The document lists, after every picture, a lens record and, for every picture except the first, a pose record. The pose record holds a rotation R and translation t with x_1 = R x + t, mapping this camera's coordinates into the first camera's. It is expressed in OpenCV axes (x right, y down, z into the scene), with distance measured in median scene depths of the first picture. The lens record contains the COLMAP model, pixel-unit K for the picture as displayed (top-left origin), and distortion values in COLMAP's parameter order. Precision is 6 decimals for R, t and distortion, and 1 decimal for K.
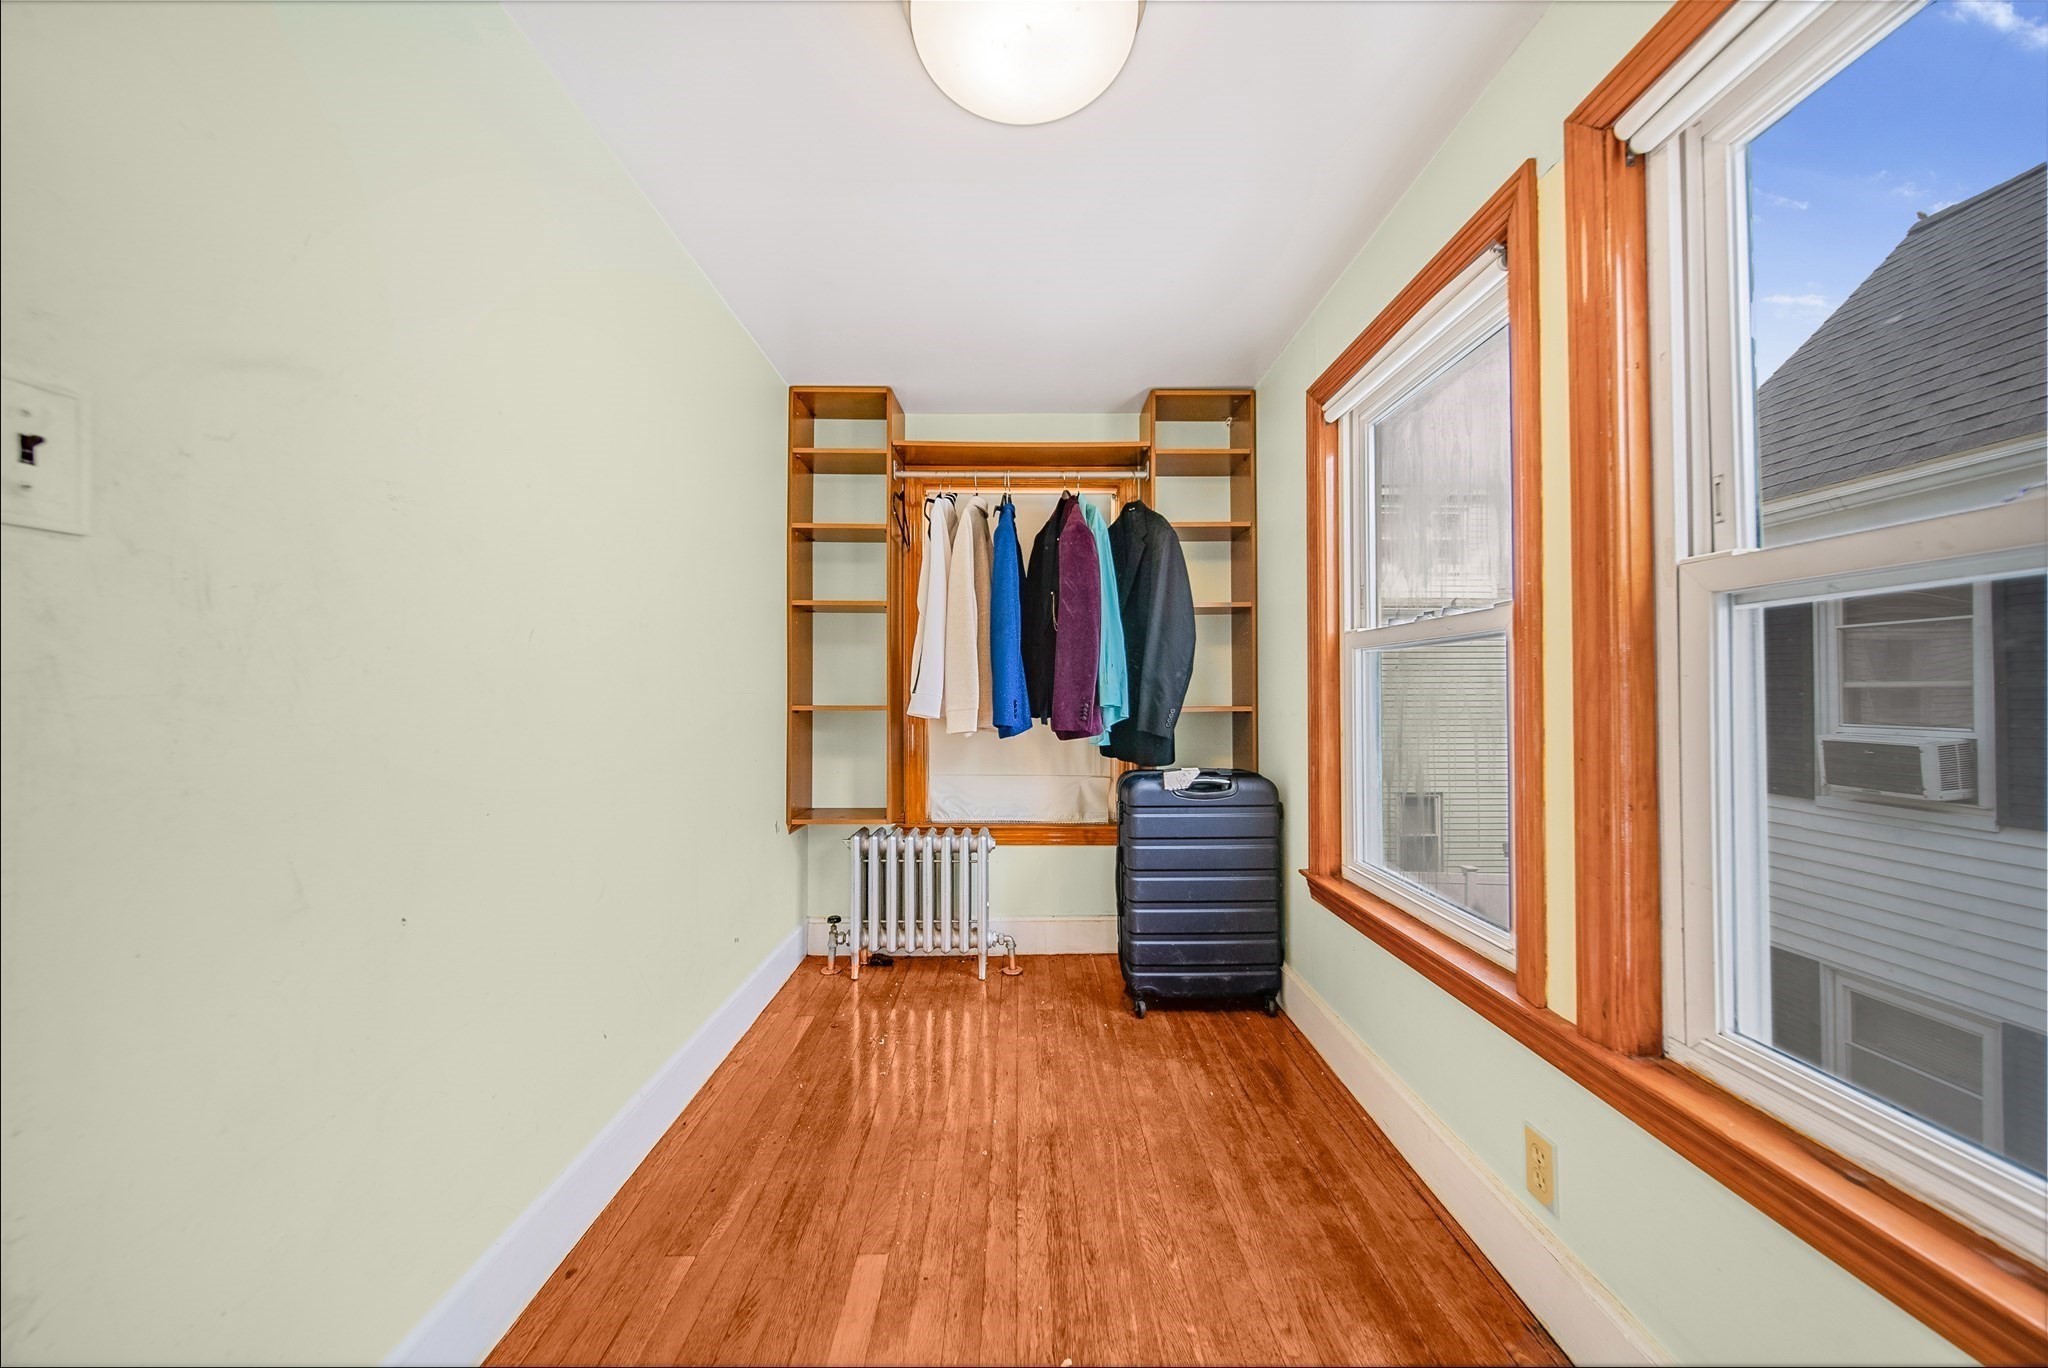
lens RADIAL K [[715.3, 0, 1024.6], [0, 715.3, 678.5], [0, 0, 1]] dist [-0.000135, -0.000867]
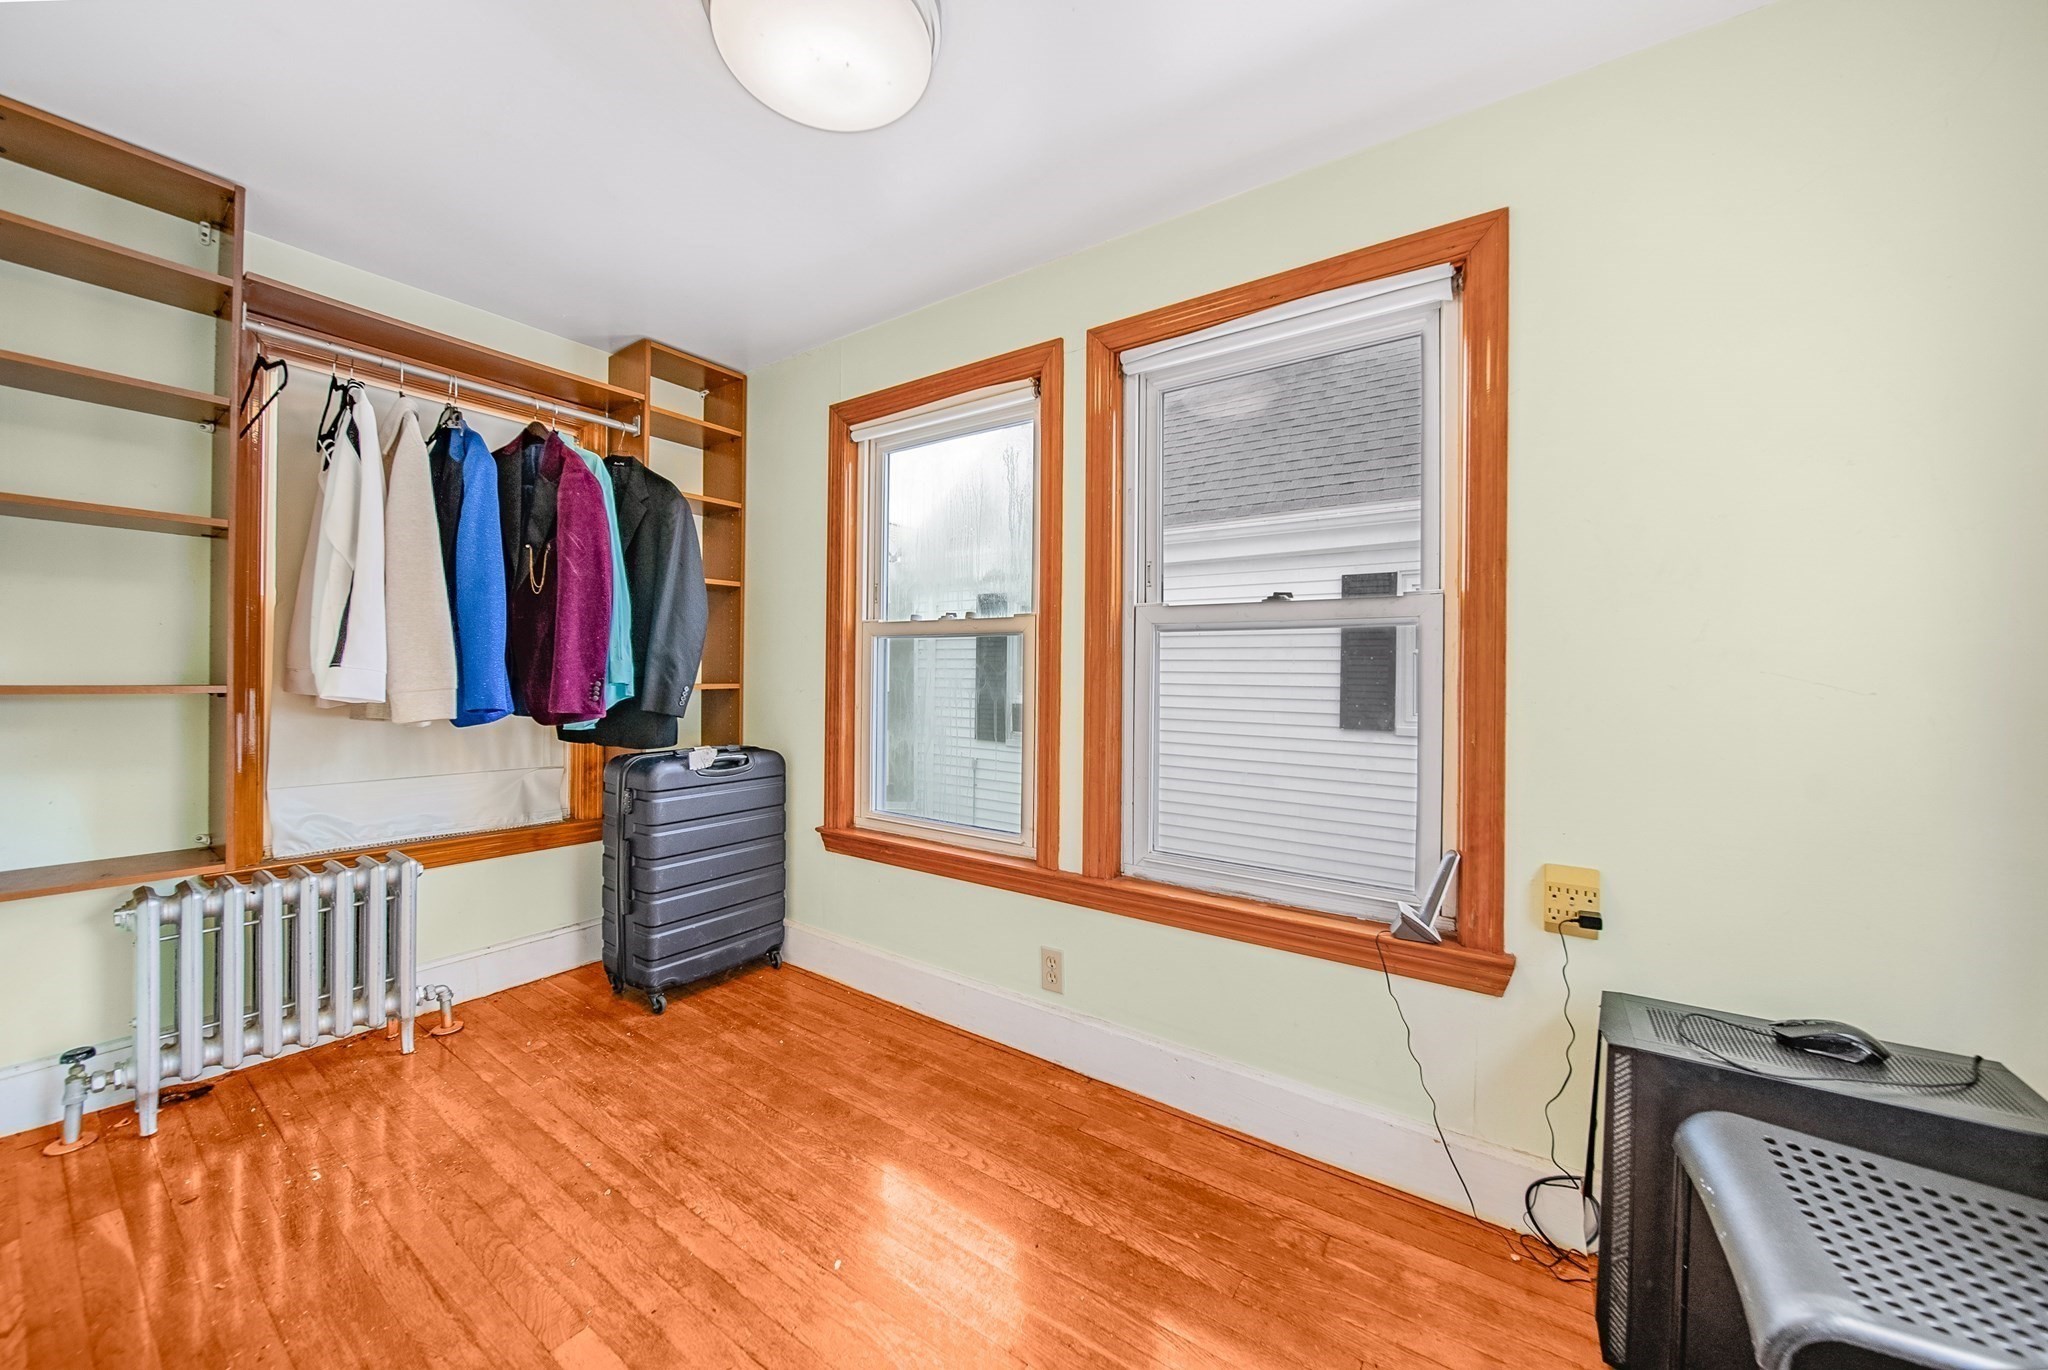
lens RADIAL K [[746.1, 0, 1025.6], [0, 746.1, 665.6], [0, 0, 1]] dist [-0.000314, -0.003664]
pose [[0.583195, 0.014456, 0.812204, -0.358718], [-0.028483, 0.999591, 0.002661, -0.001901], [-0.811833, -0.024686, 0.583368, 0.043970]]
